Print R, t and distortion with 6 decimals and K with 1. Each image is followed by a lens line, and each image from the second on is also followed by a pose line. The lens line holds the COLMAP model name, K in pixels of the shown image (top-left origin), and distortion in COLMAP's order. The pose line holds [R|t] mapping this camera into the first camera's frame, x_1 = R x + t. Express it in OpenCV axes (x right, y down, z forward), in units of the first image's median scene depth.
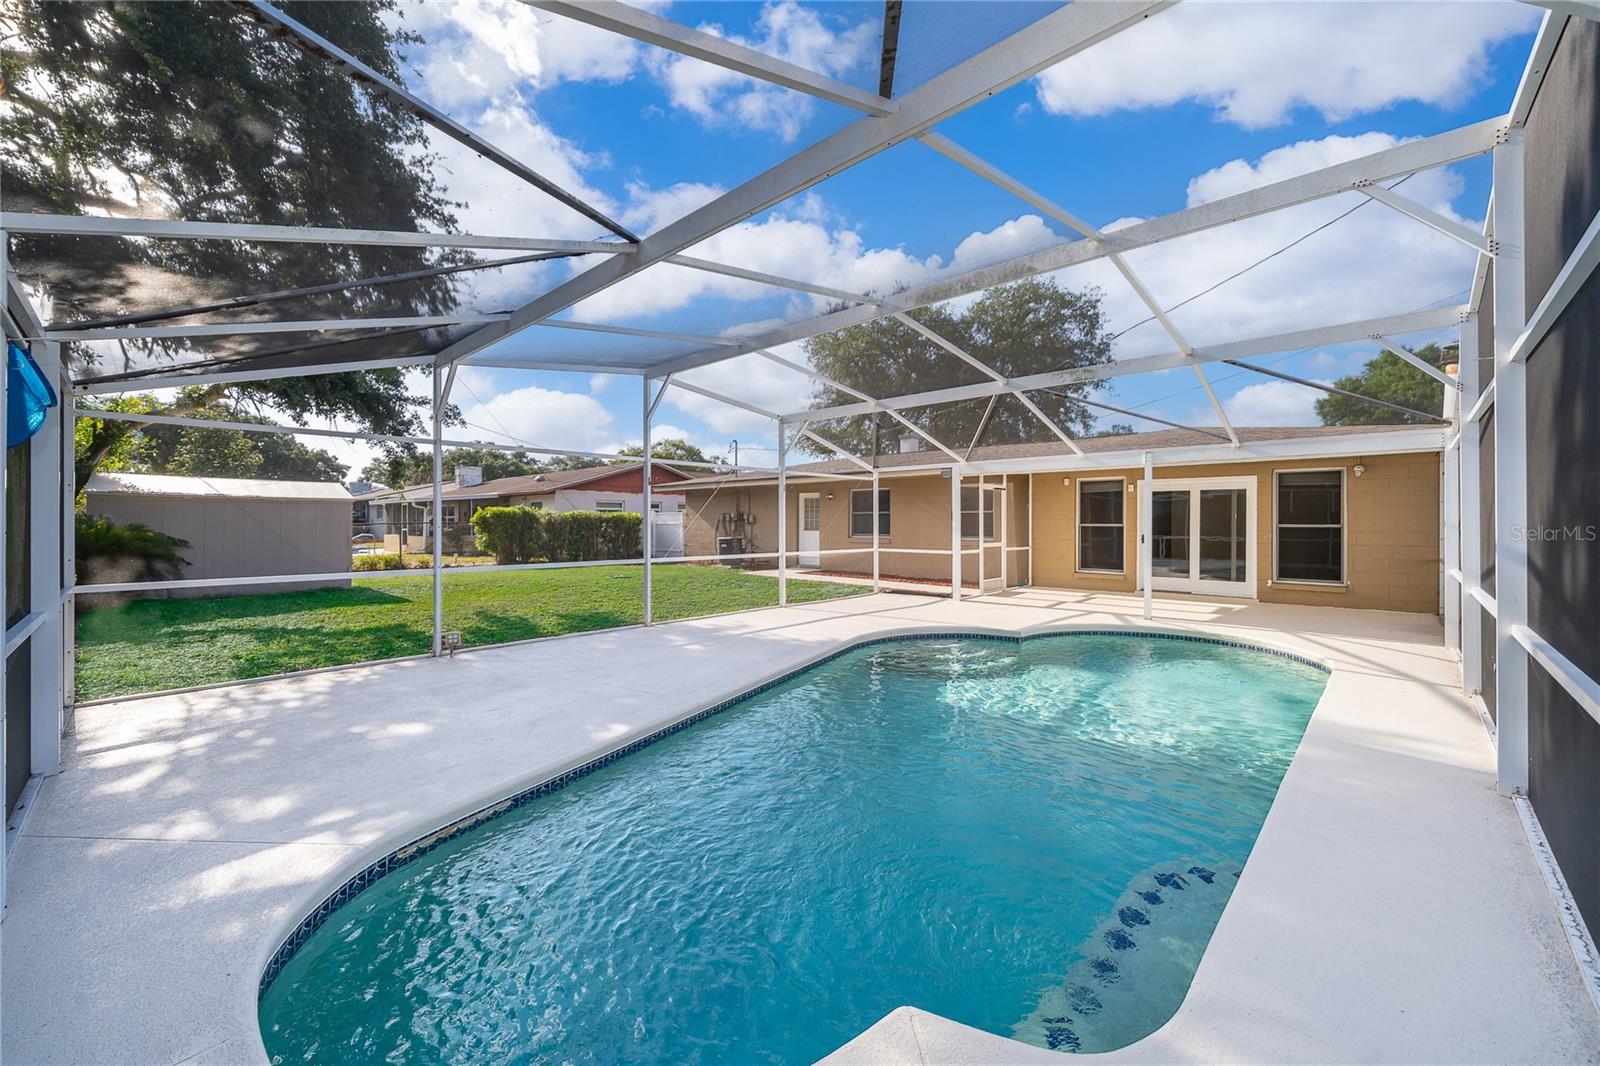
lens RADIAL K [[622.4, 0, 797.4], [0, 622.4, 540.6], [0, 0, 1]] dist [-0.001693, -0.000255]
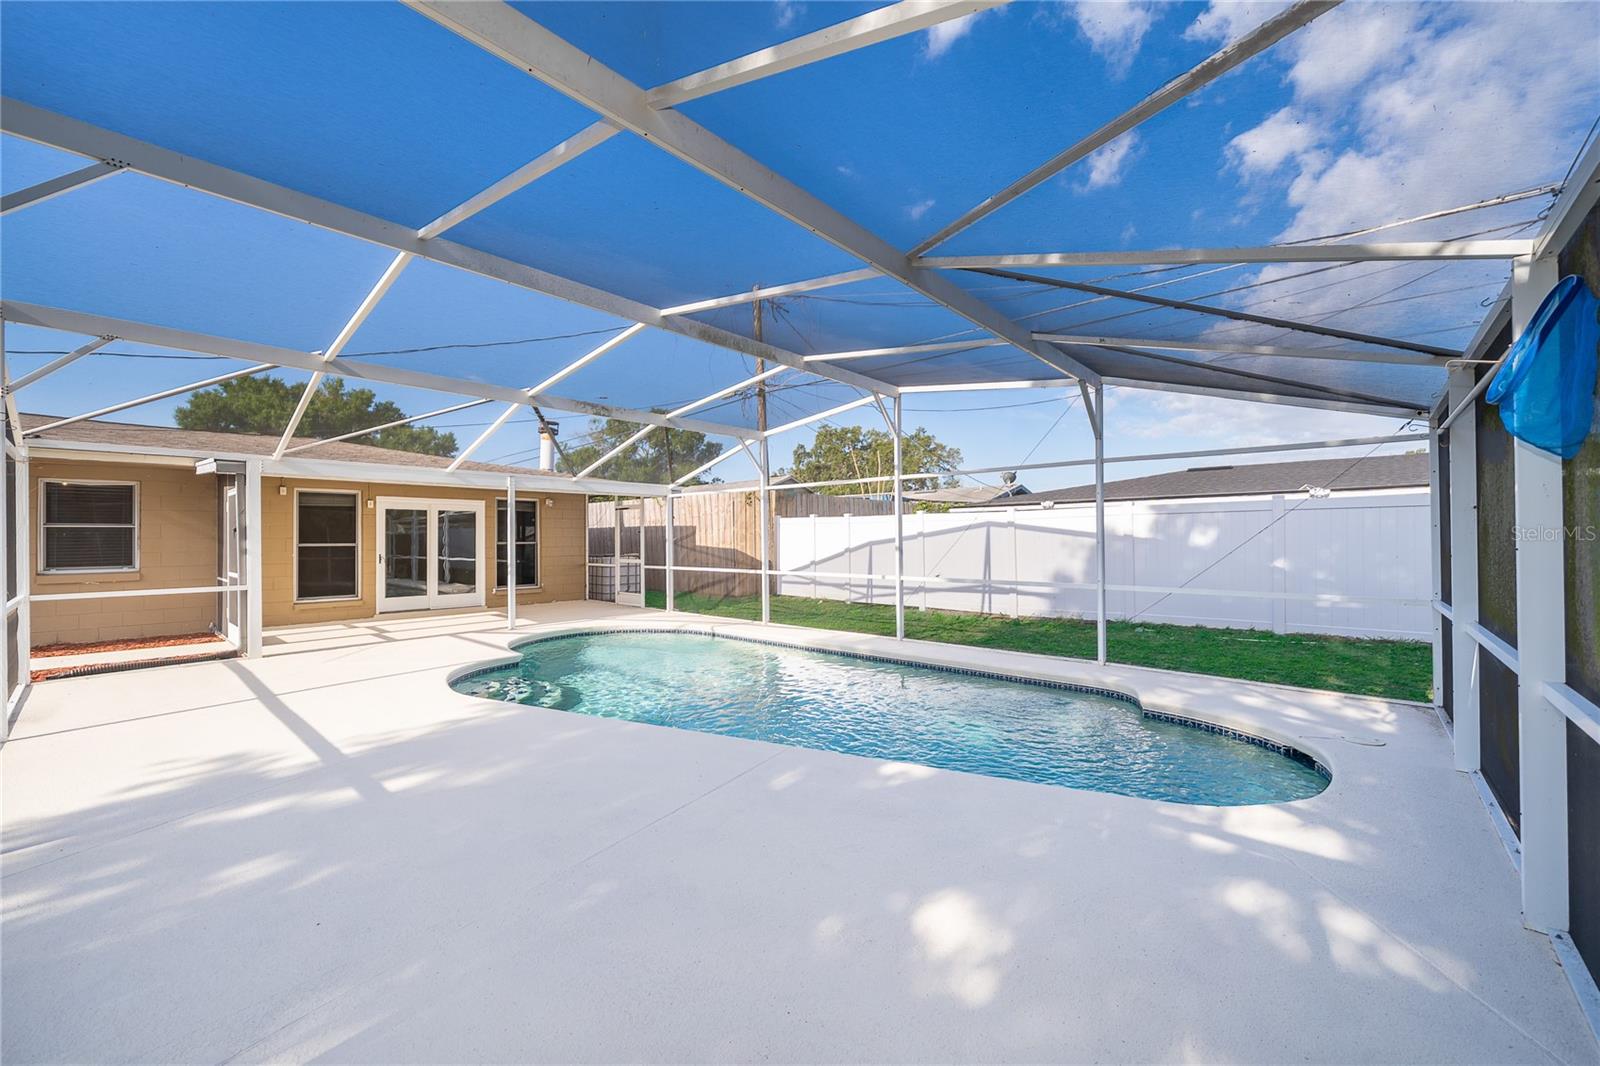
lens RADIAL K [[622.4, 0, 797.4], [0, 622.4, 540.6], [0, 0, 1]] dist [-0.001693, -0.000255]
pose [[-0.027711, -0.004157, 0.999607, -0.469010], [0.034901, 0.999378, 0.005124, -0.015128], [-0.999007, 0.035030, -0.027549, 0.457023]]
